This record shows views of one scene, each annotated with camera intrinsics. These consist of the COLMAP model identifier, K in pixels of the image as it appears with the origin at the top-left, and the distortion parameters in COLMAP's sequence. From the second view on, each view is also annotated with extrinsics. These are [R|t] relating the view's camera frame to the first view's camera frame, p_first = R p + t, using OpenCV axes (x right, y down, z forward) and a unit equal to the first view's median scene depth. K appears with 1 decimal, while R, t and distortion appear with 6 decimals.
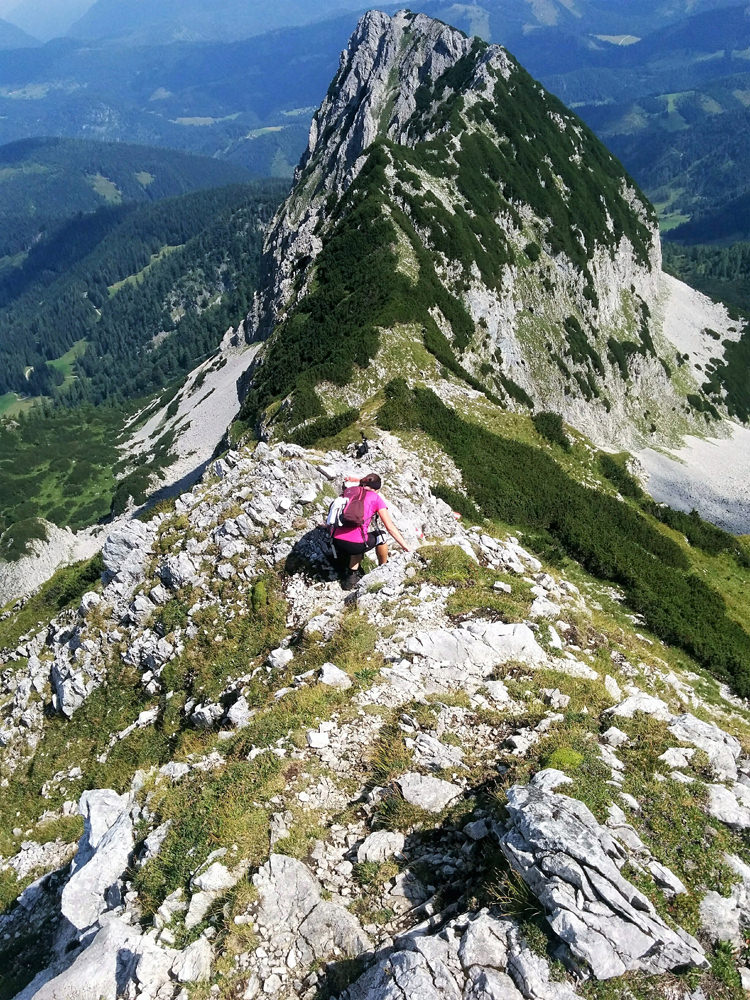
lens RADIAL K [[869.4, 0, 378.0], [0, 869.4, 504.6], [0, 0, 1]] dist [0.088163, -0.113492]
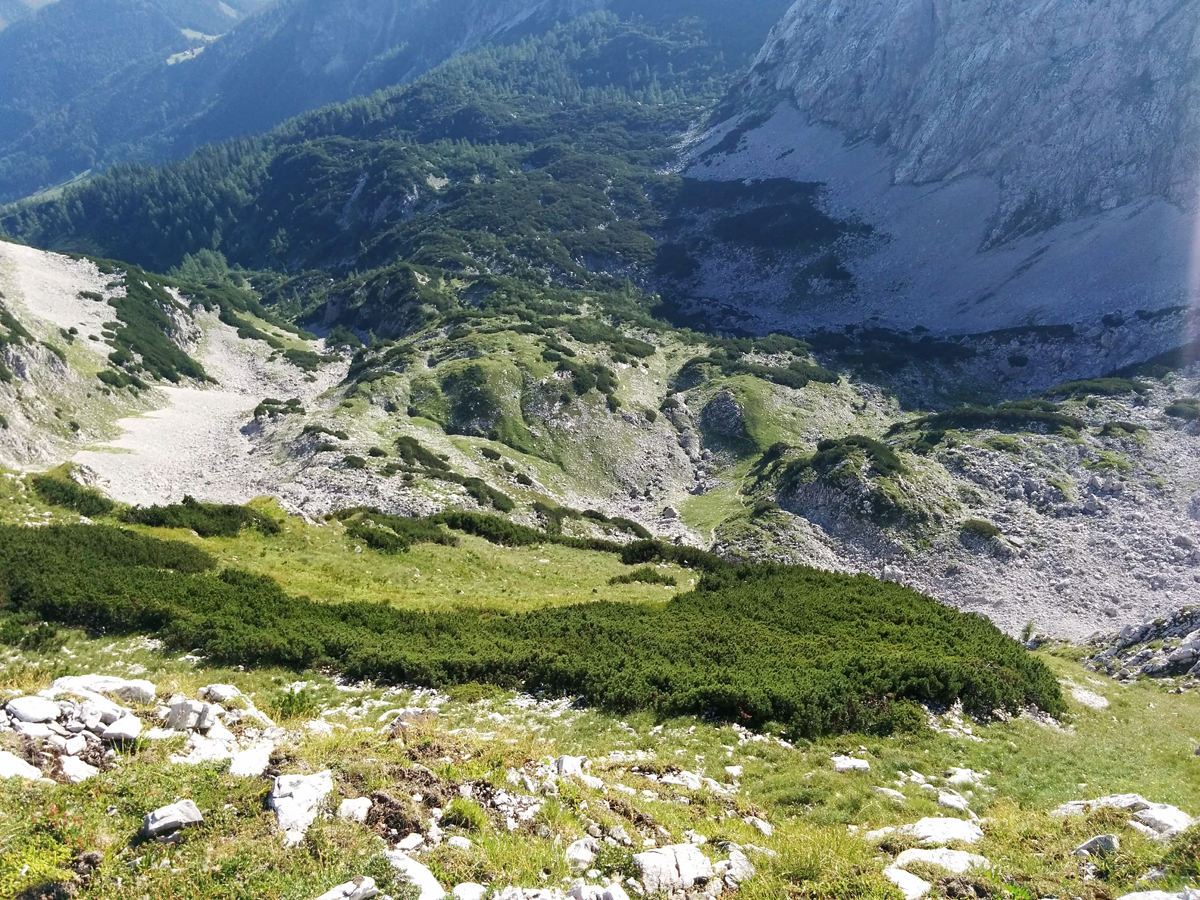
lens RADIAL K [[1043.3, 0, 575.3], [0, 1043.3, 432.4], [0, 0, 1]] dist [0.088163, -0.113492]
pose [[0.669119, -0.365953, 0.646806, 0.000120], [0.399484, 0.911028, 0.102181, -0.000107], [-0.626652, 0.190017, 0.755778, 0.002349]]
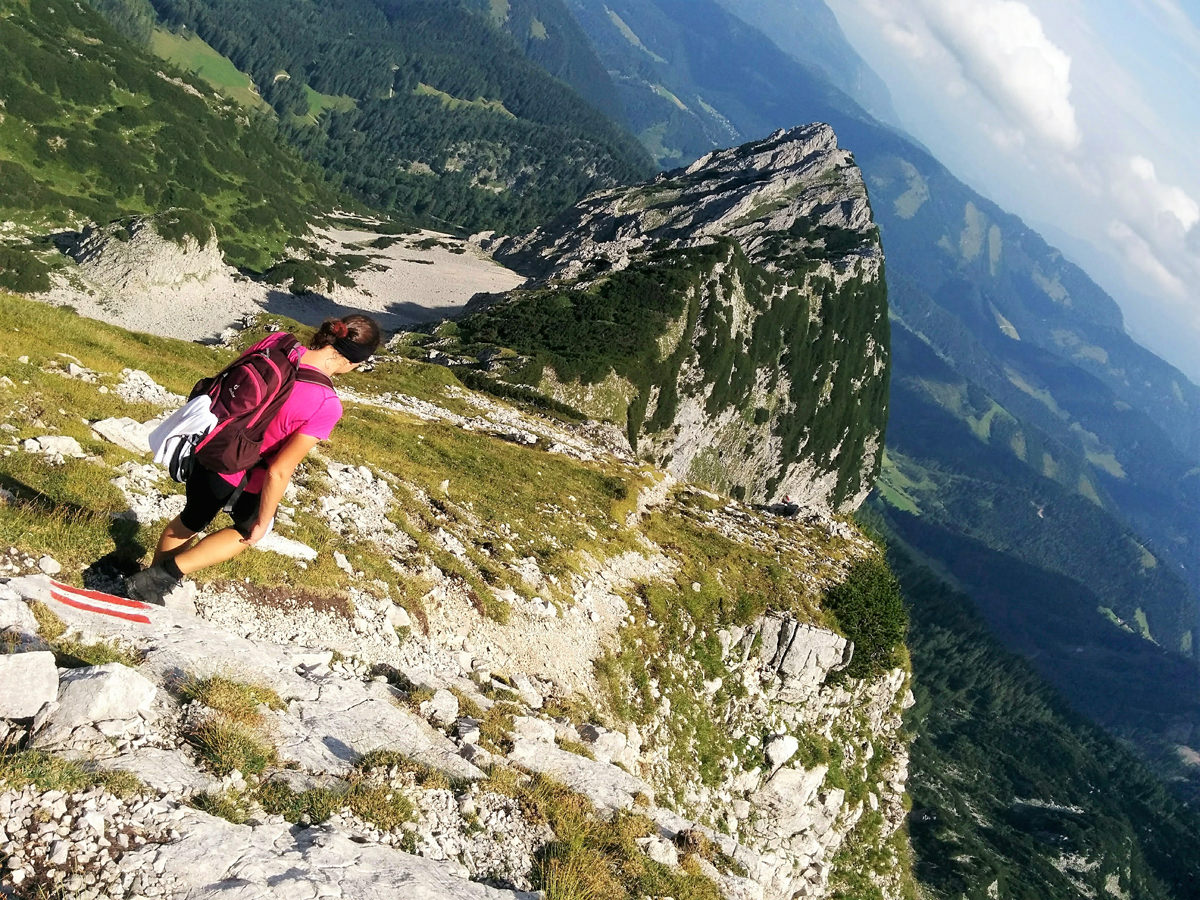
lens RADIAL K [[1043.3, 0, 591.8], [0, 1043.3, 453.5], [0, 0, 1]] dist [0.088163, -0.113492]
pose [[0.682495, 0.726977, 0.075529, -0.016903], [-0.717411, 0.686077, -0.120912, 0.027253], [-0.139719, 0.028336, 0.989786, -0.159473]]
